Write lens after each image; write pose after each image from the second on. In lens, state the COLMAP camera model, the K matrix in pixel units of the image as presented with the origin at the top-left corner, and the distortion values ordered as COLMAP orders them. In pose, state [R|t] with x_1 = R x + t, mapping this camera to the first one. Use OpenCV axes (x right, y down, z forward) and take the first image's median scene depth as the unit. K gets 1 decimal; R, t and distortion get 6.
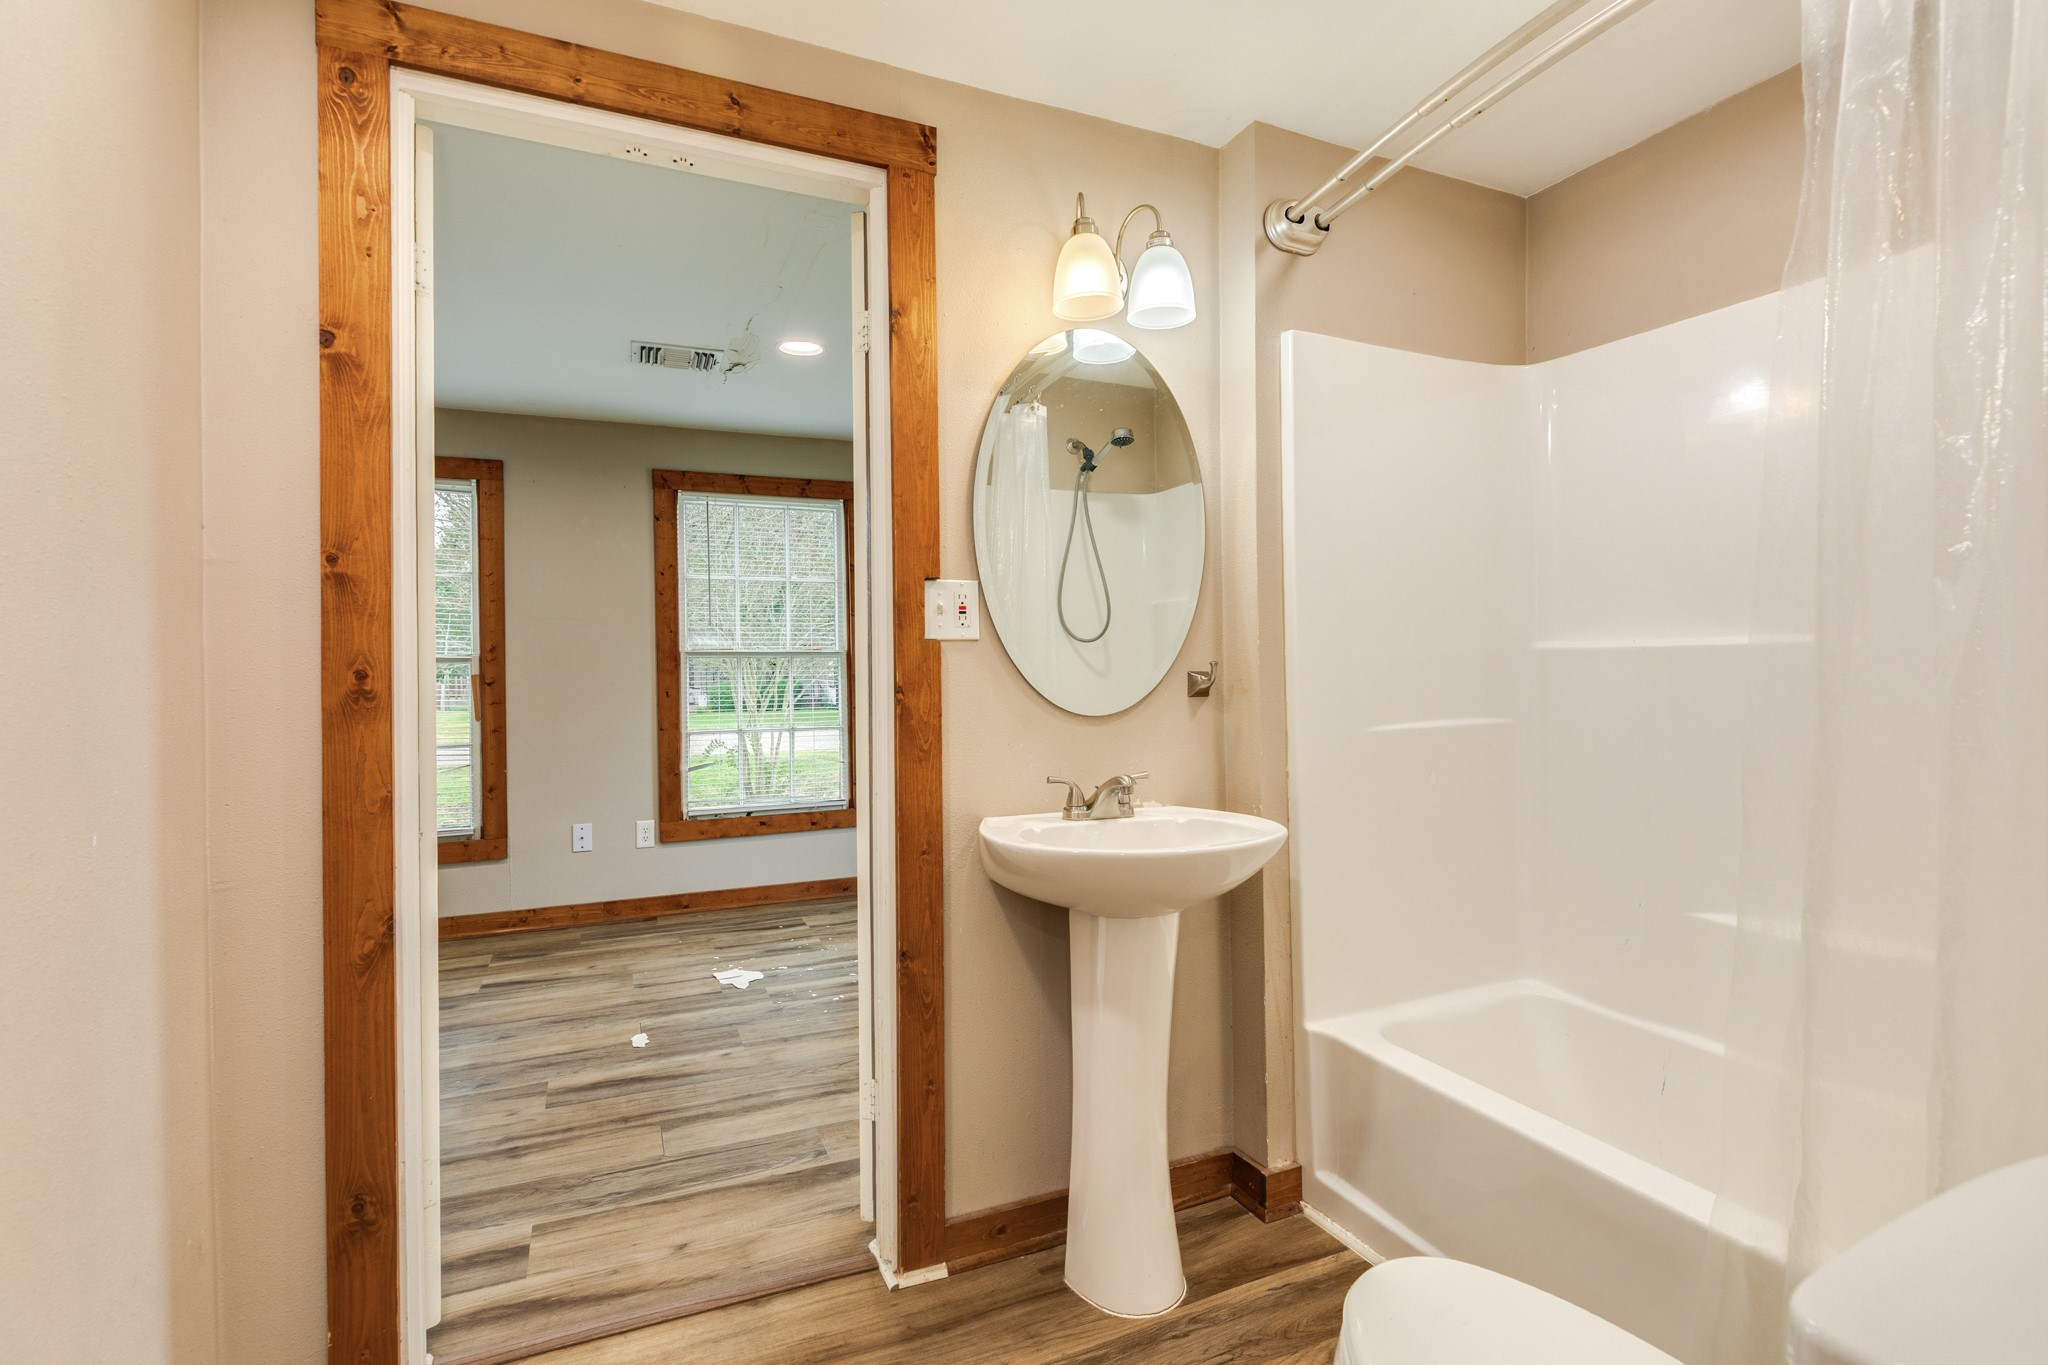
lens RADIAL K [[980.0, 0, 1020.5], [0, 980.0, 668.5], [0, 0, 1]] dist [-0.000173, 0.000001]
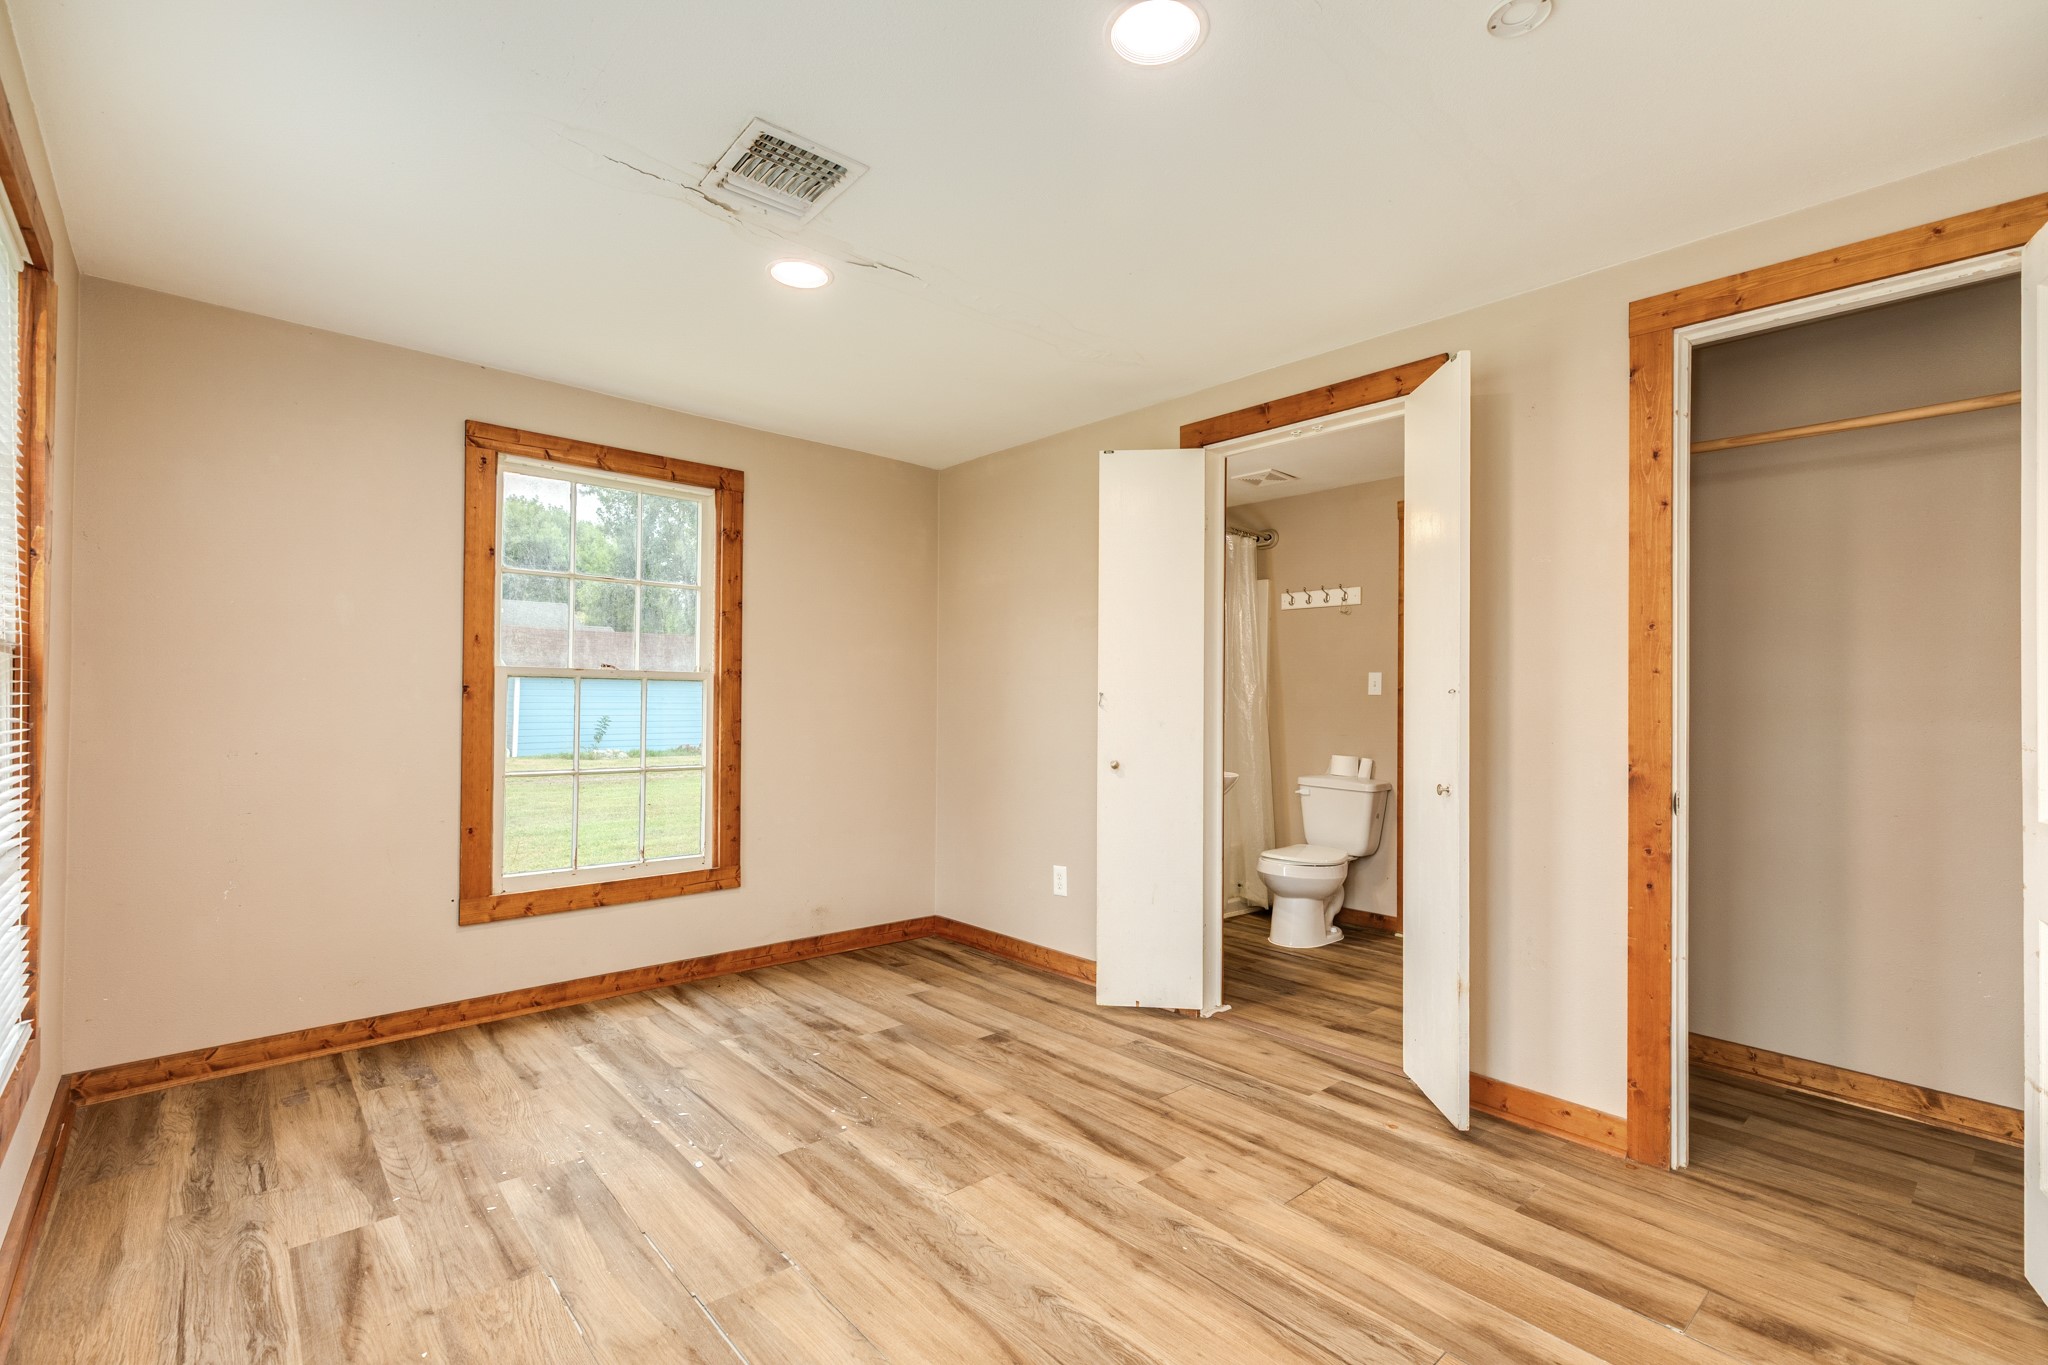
lens RADIAL K [[917.9, 0, 1020.4], [0, 917.9, 691.8], [0, 0, 1]] dist [0.004143, 0.000012]
pose [[-0.314890, 0.015191, 0.949006, -0.980270], [-0.005070, 0.999831, -0.017687, 0.006994], [-0.949115, -0.010381, -0.314760, 1.090727]]
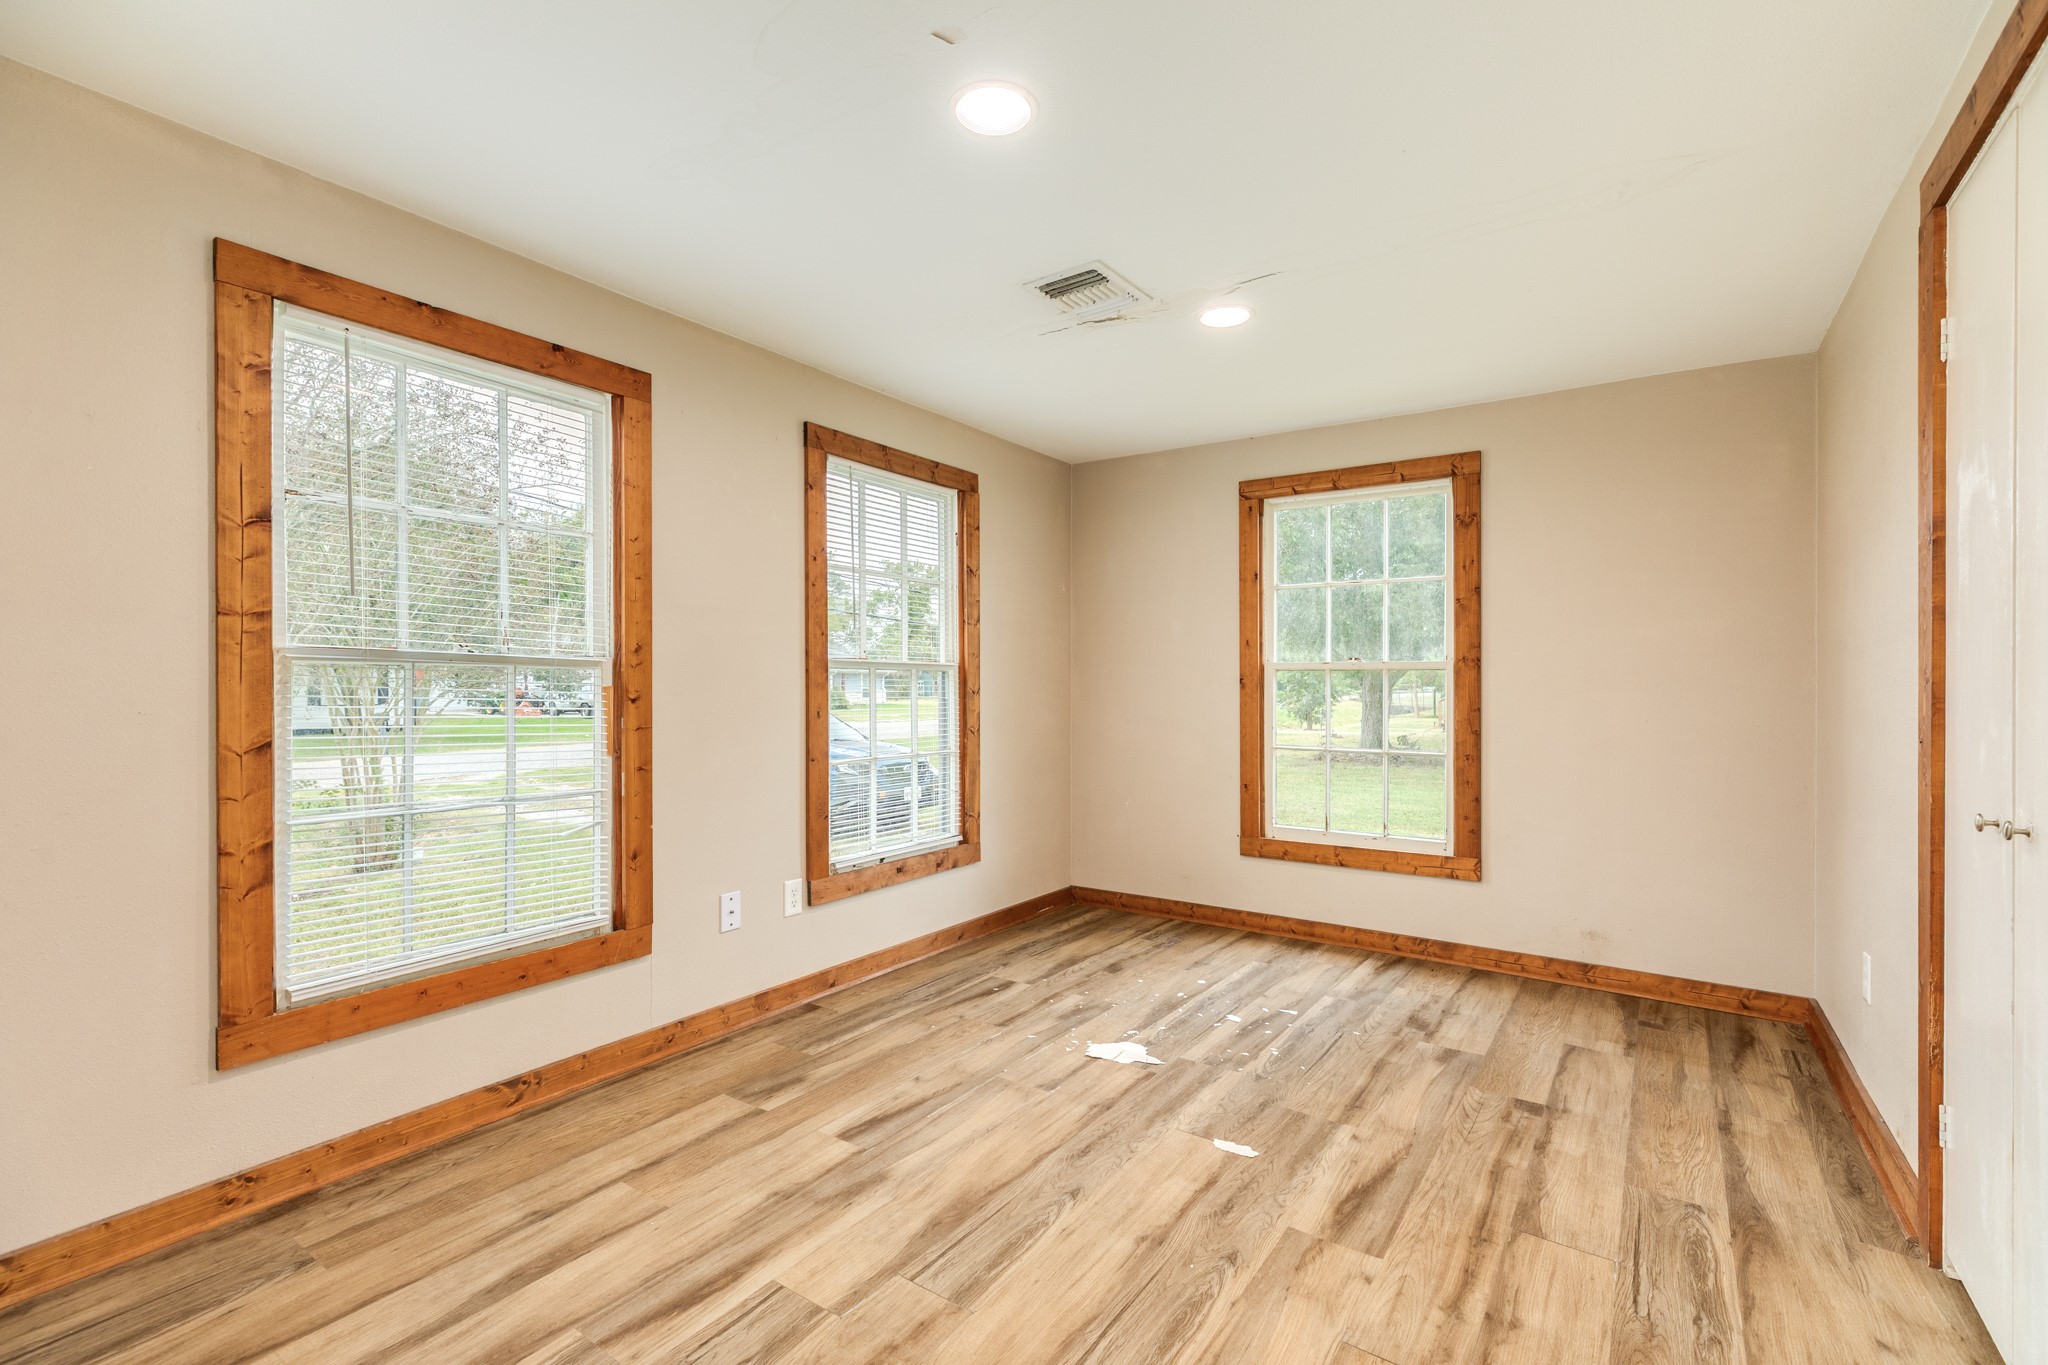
lens RADIAL K [[917.9, 0, 1020.4], [0, 917.9, 691.8], [0, 0, 1]] dist [0.004143, 0.000012]
pose [[0.851222, 0.008787, 0.524732, -0.834515], [-0.011158, 0.999937, 0.001357, 0.007708], [-0.524686, -0.007010, 0.851267, 0.409167]]
